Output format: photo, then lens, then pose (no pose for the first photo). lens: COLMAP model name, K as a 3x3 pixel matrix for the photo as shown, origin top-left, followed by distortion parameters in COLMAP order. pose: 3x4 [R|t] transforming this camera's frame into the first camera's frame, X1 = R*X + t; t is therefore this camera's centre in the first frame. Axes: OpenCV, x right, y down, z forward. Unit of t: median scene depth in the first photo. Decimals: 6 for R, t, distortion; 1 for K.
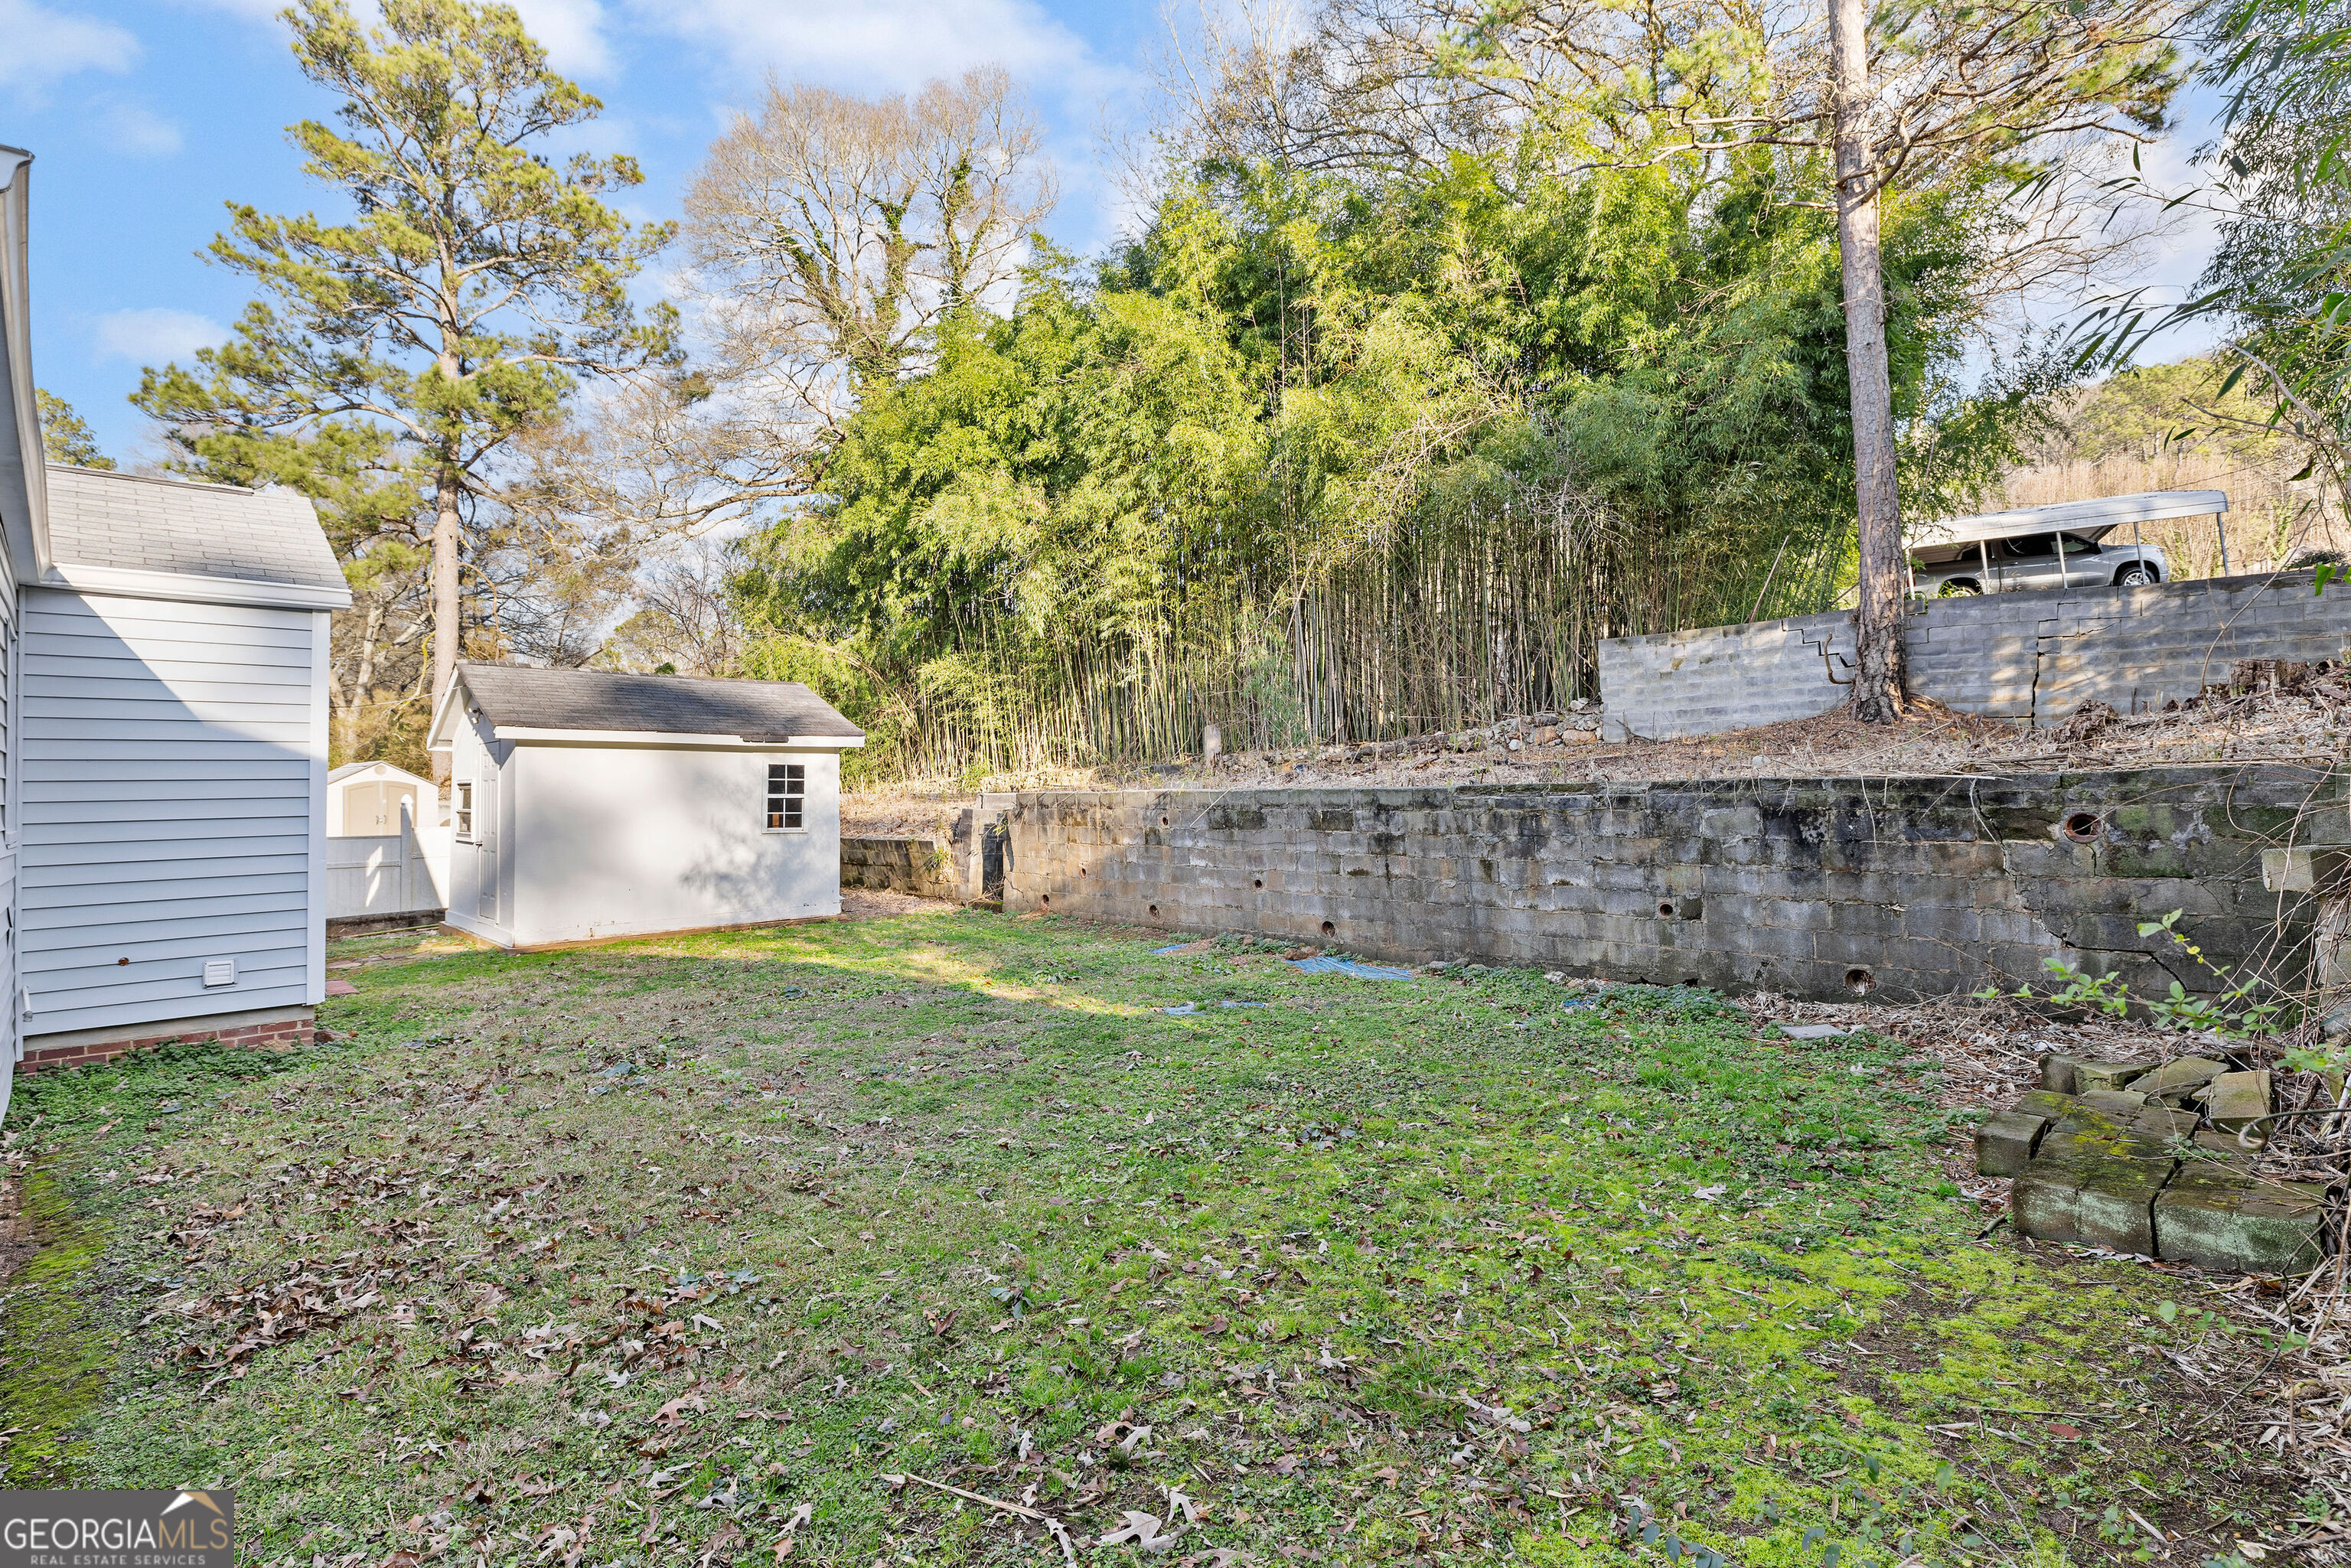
lens RADIAL K [[1160.7, 0, 1175.5], [0, 1160.7, 784.0], [0, 0, 1]] dist [0.000329, 0.000233]
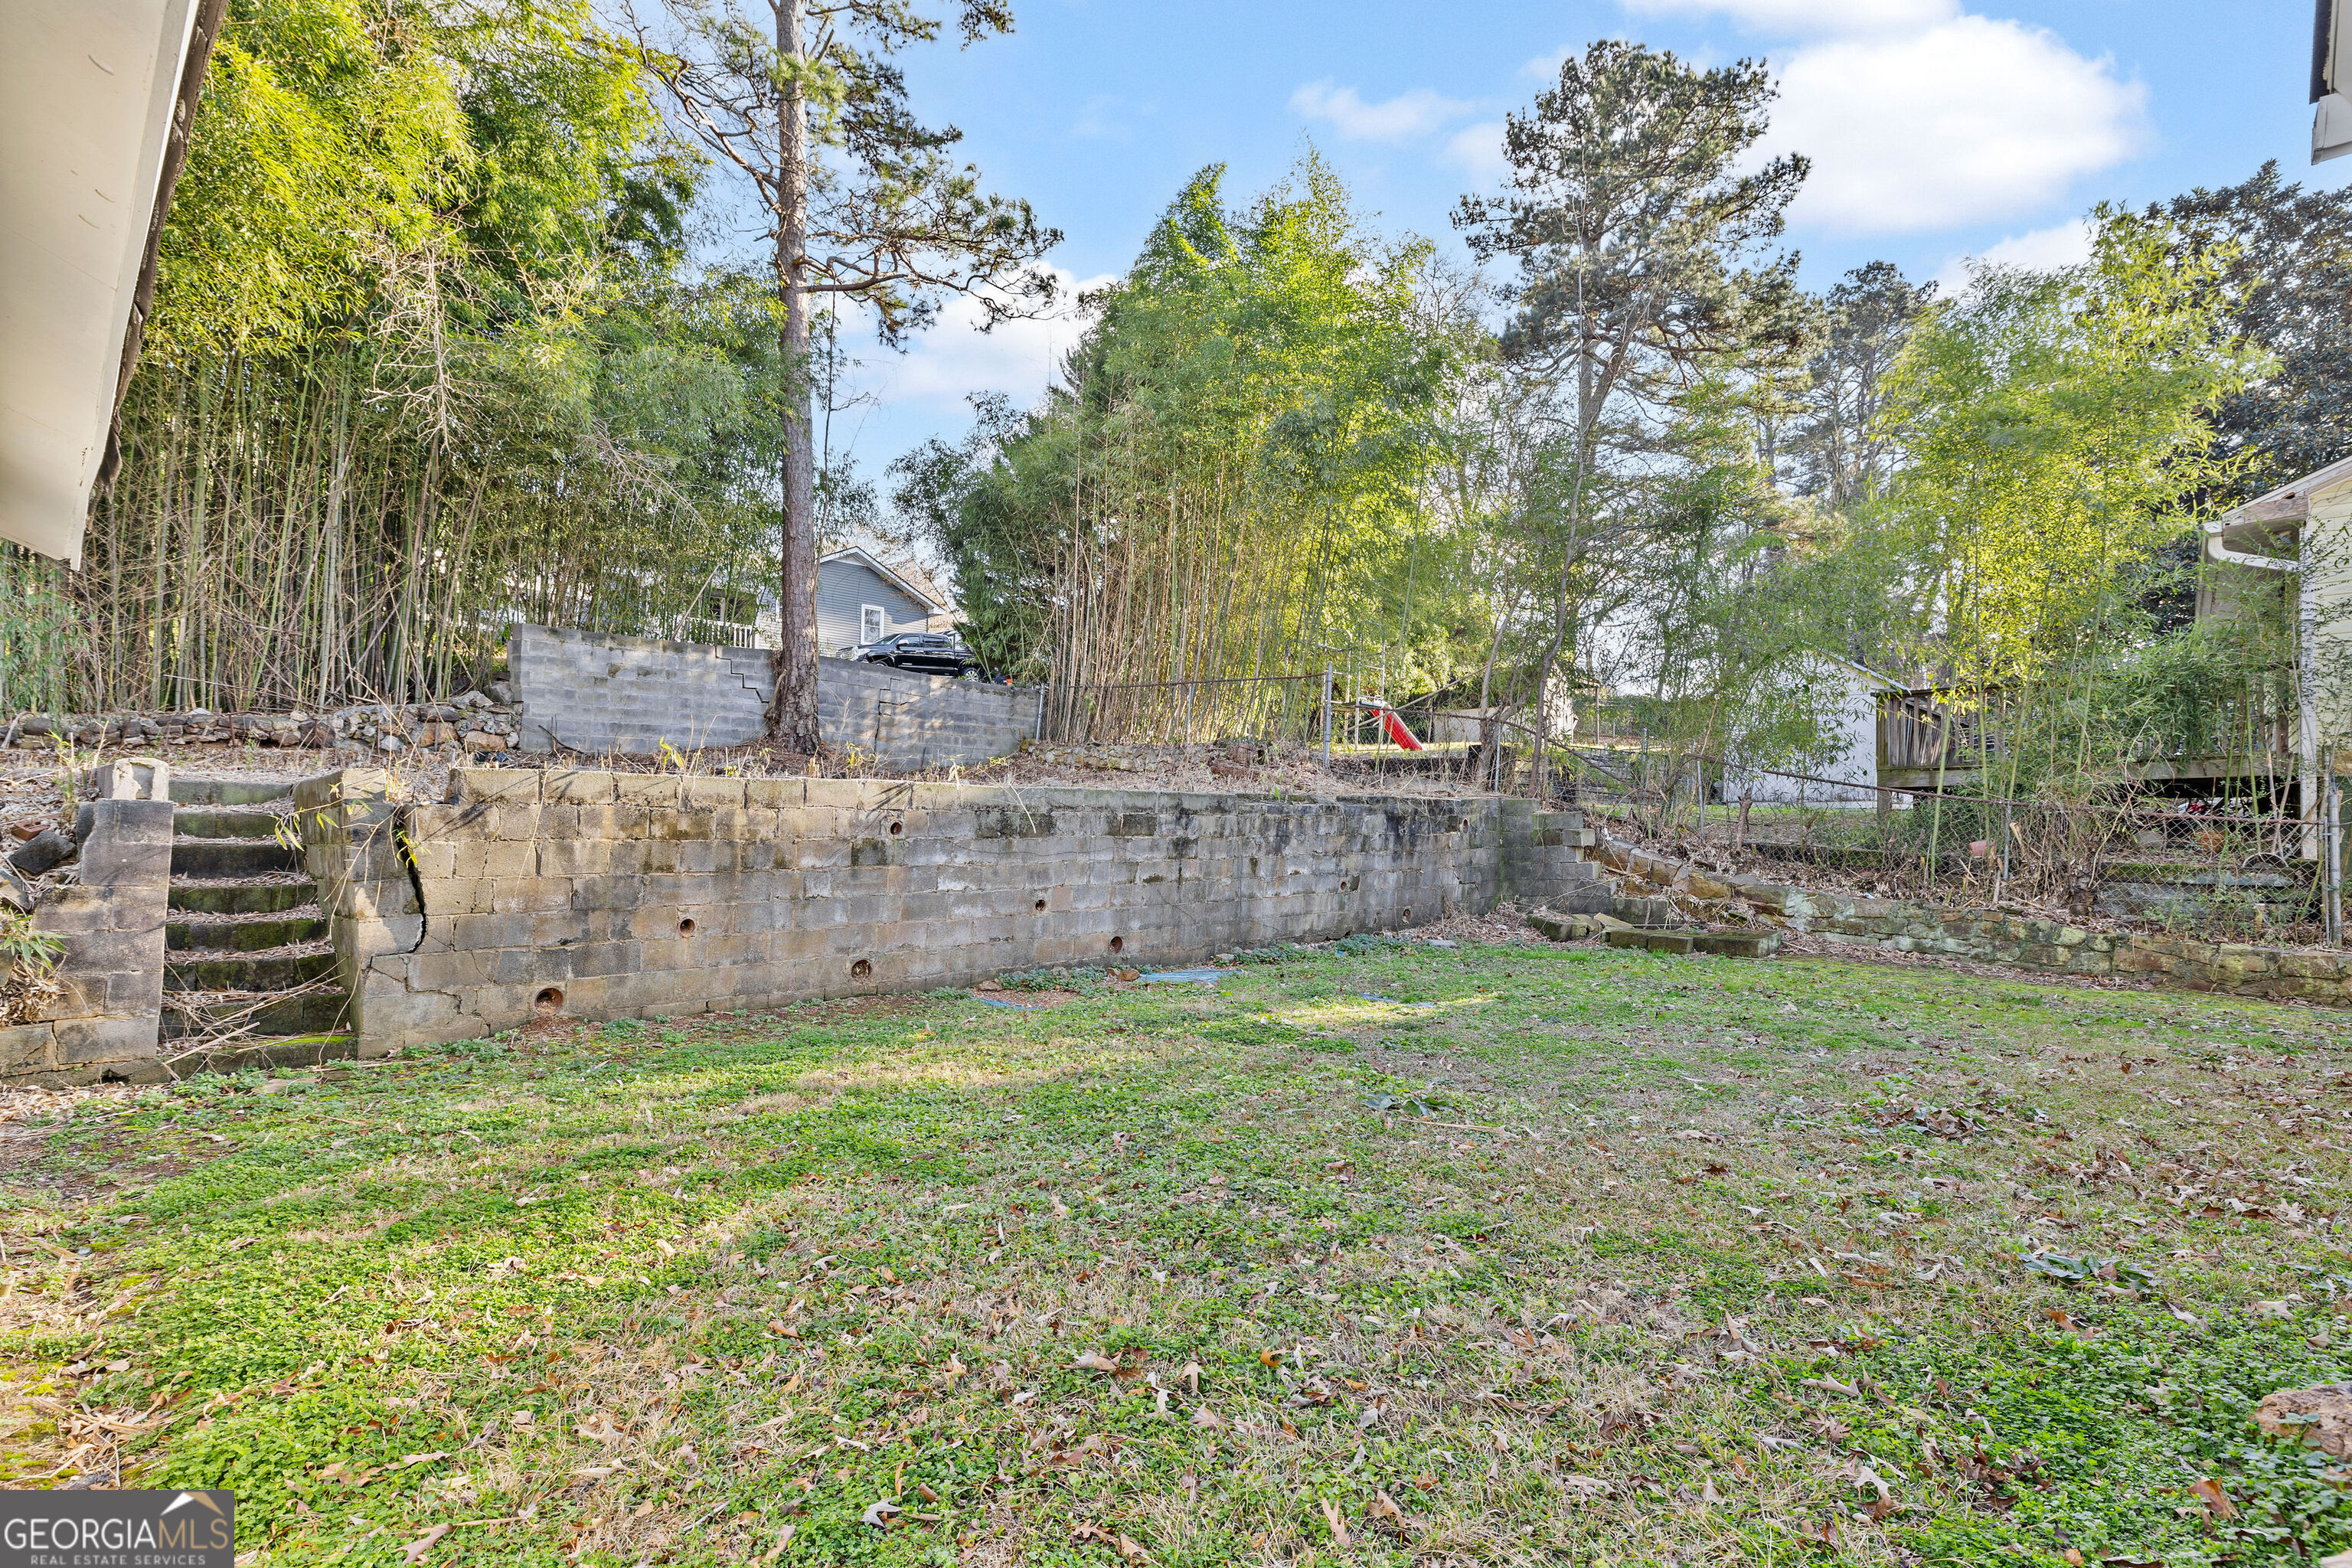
lens RADIAL K [[1161.2, 0, 1176.0], [0, 1161.2, 784.0], [0, 0, 1]] dist [0.000329, 0.000233]
pose [[-0.060989, 0.053773, 0.996689, -0.796336], [-0.004780, 0.998521, -0.054164, 0.048998], [-0.998127, -0.008067, -0.060642, 1.026862]]
